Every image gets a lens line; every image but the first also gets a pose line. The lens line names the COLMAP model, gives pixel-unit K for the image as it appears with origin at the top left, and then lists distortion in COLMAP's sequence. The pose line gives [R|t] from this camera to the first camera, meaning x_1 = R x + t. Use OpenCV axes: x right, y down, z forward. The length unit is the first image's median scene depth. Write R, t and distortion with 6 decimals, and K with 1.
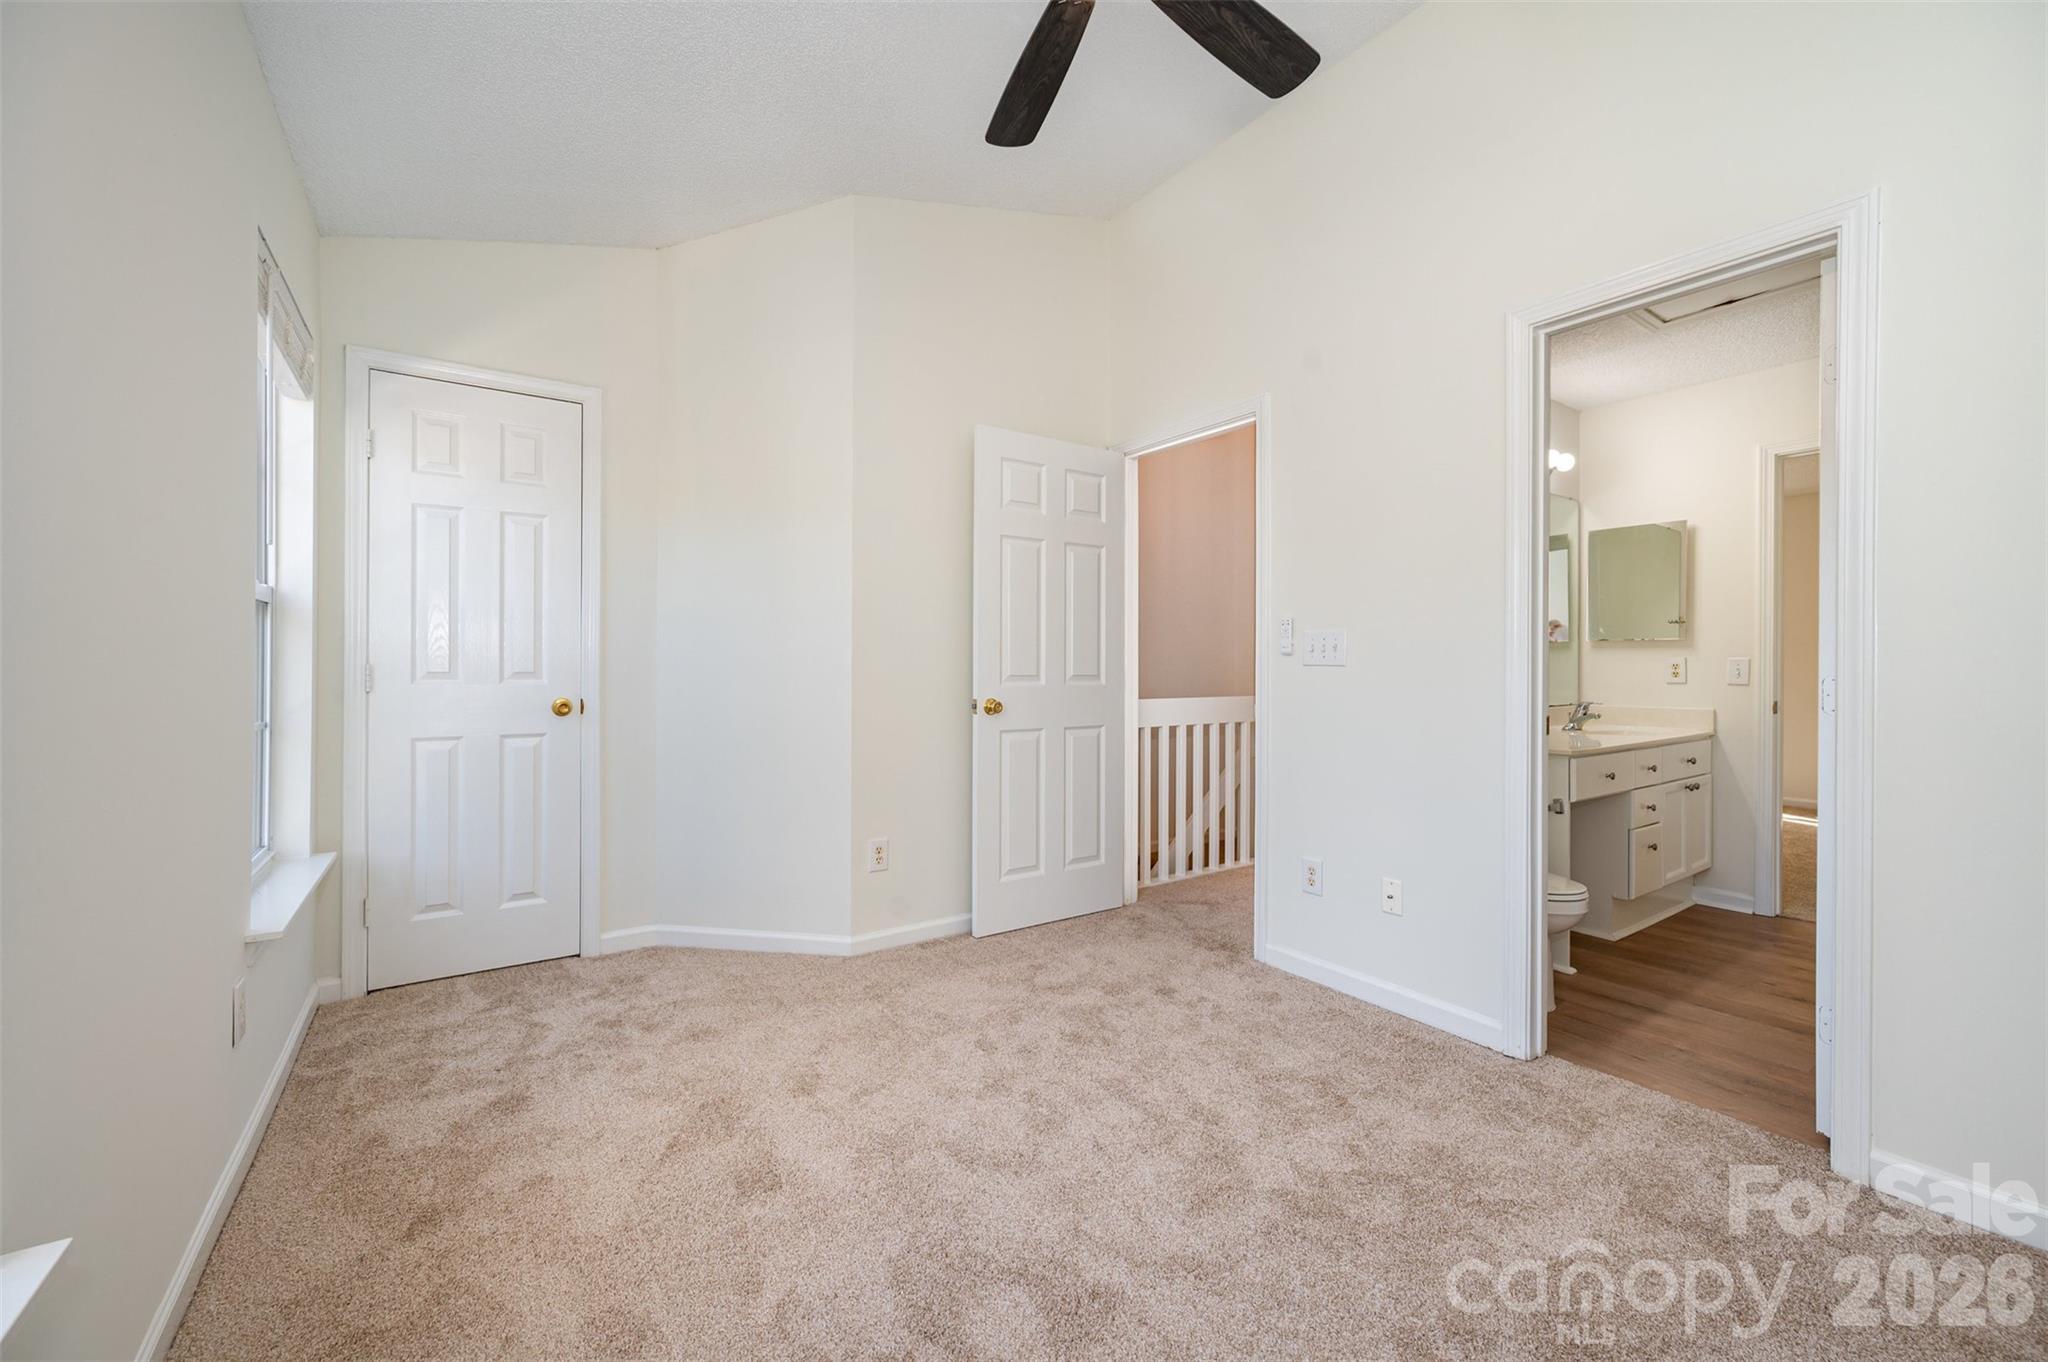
lens RADIAL K [[822.6, 0, 1025.7], [0, 822.6, 673.8], [0, 0, 1]] dist [-0.003186, -0.000432]
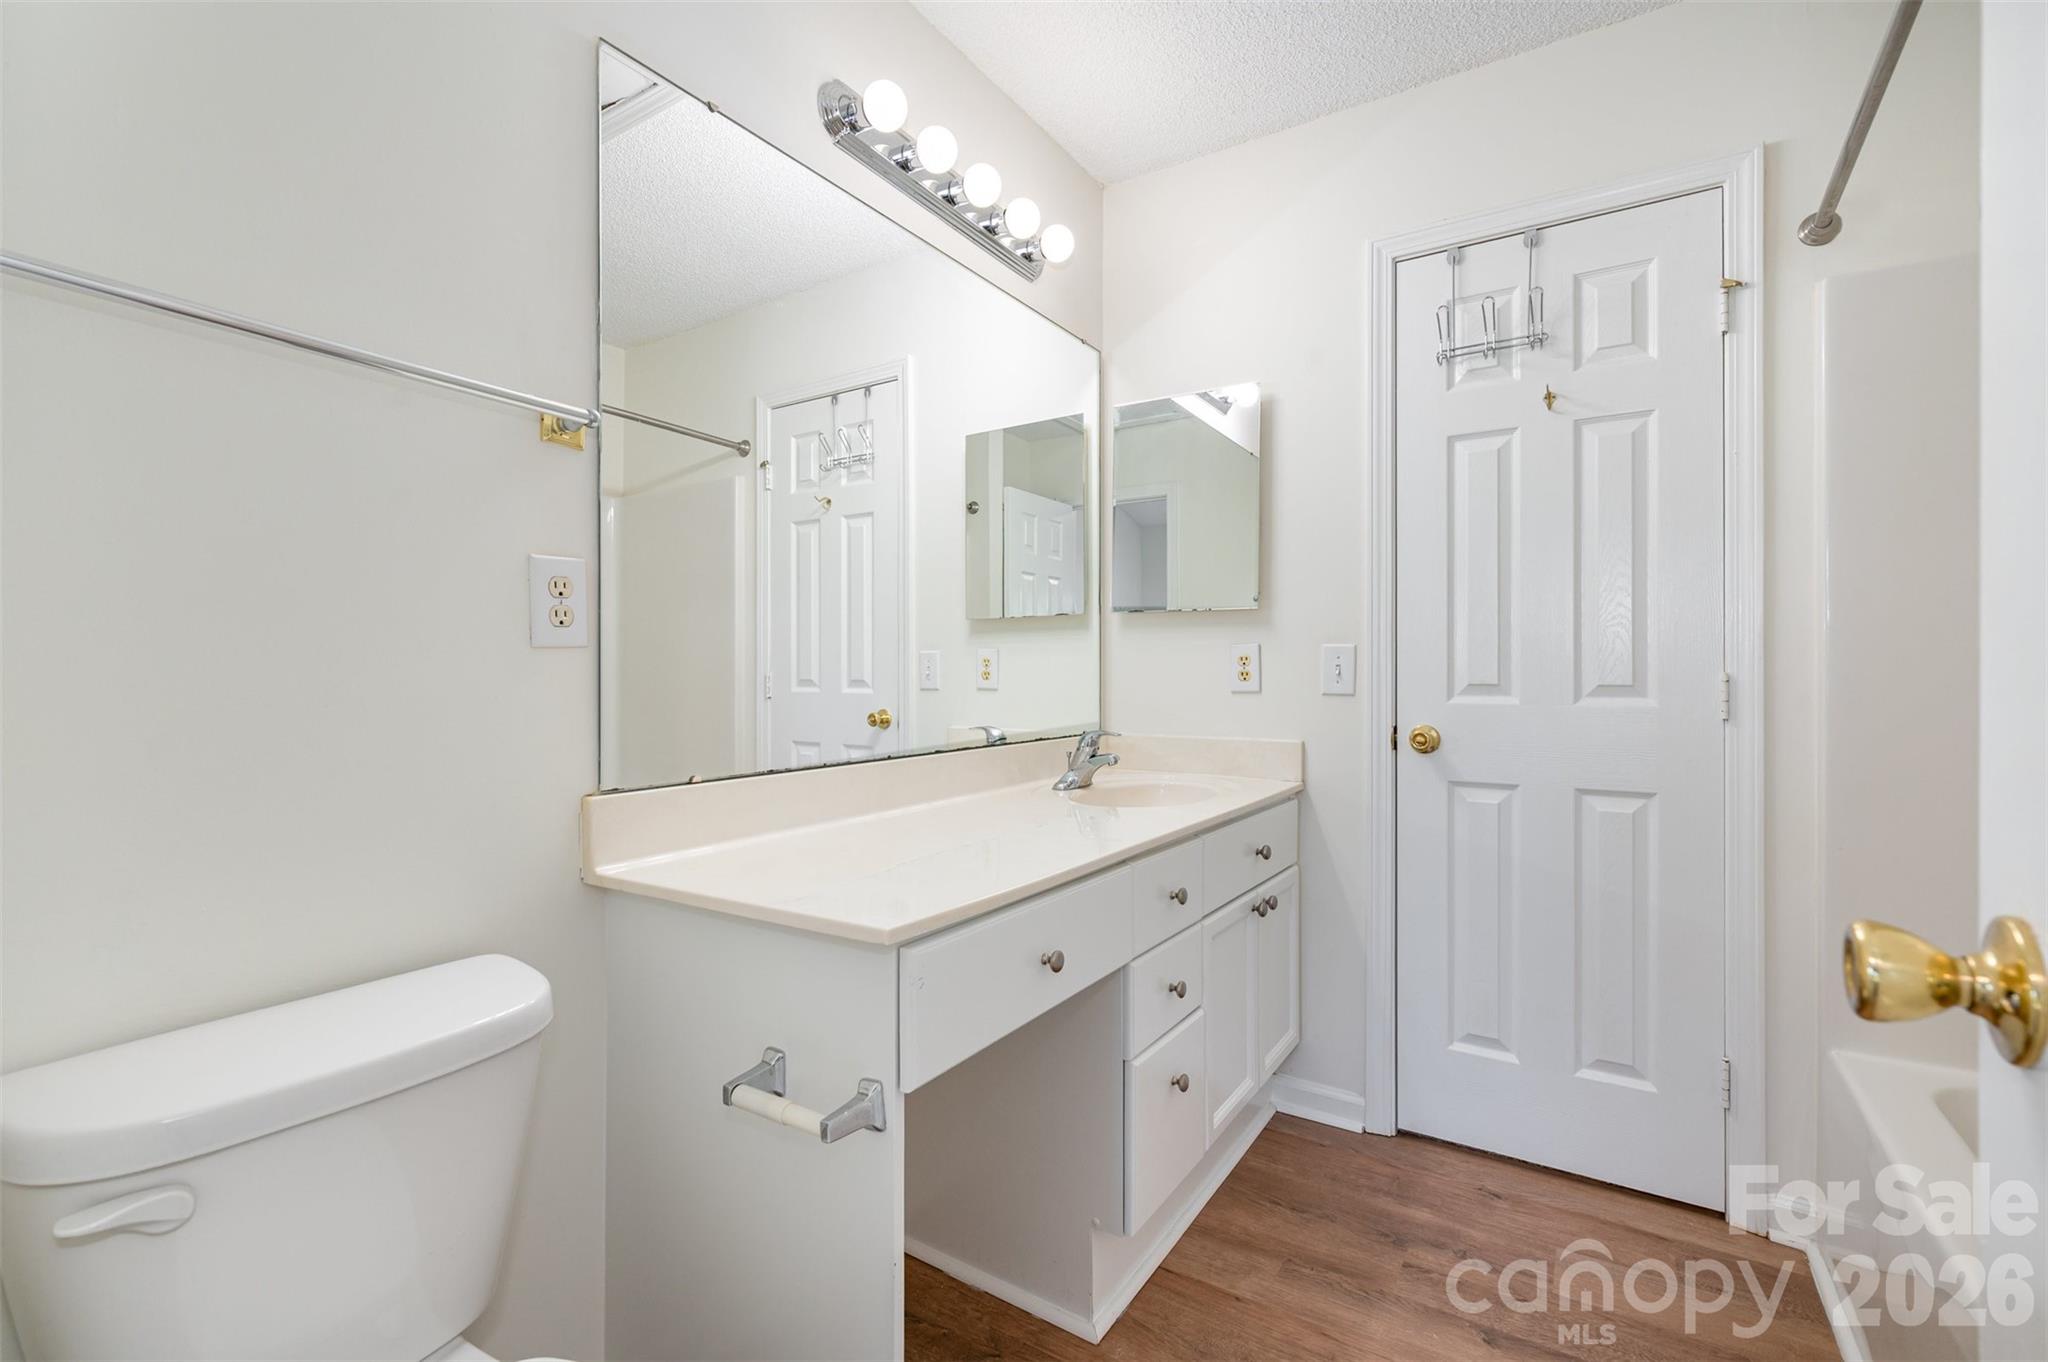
lens RADIAL K [[912.1, 0, 1024.1], [0, 912.1, 677.5], [0, 0, 1]] dist [0.002125, 0.000058]
pose [[0.927324, -0.005264, 0.374222, 0.462012], [0.005494, 0.999985, 0.000454, 0.000902], [-0.374219, 0.001635, 0.927339, 0.531937]]
